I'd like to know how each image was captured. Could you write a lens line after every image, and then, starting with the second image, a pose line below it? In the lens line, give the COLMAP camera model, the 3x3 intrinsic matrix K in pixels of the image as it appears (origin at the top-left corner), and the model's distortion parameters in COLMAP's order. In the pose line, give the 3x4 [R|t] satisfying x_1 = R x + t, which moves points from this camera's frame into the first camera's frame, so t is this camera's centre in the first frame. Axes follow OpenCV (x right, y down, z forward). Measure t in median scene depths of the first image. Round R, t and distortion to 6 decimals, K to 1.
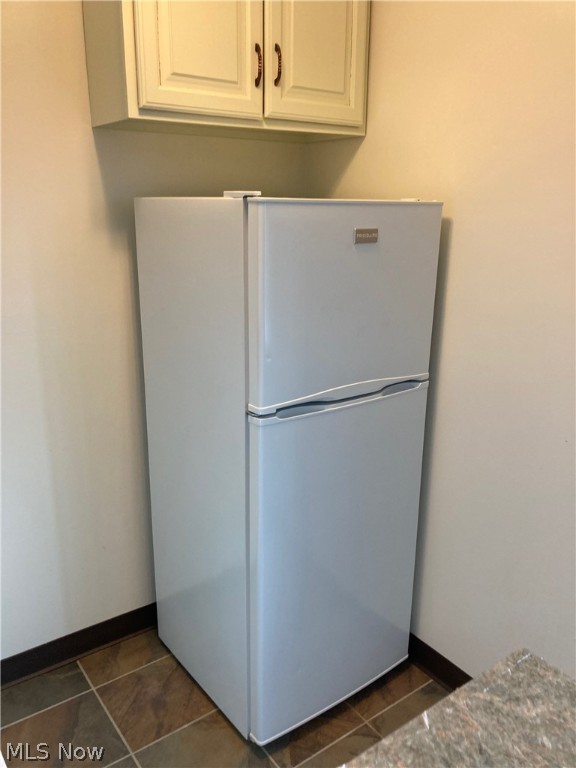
lens RADIAL K [[618.3, 0, 291.3], [0, 618.3, 385.7], [0, 0, 1]] dist [-0.002918, -0.020528]
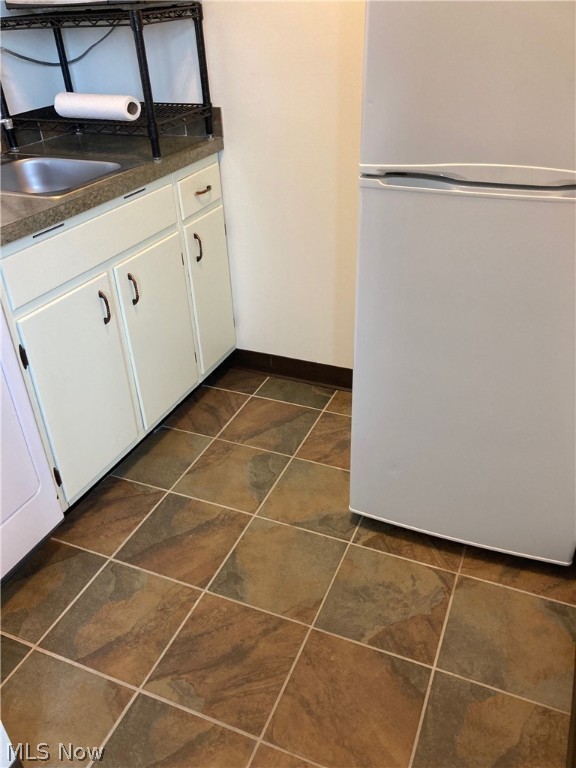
lens RADIAL K [[618.3, 0, 288.4], [0, 618.3, 390.5], [0, 0, 1]] dist [-0.002918, -0.020528]
pose [[0.479647, 0.427591, -0.766228, 0.587269], [-0.180805, 0.902655, 0.390542, -0.000951], [0.858632, -0.048784, 0.510267, 0.348968]]
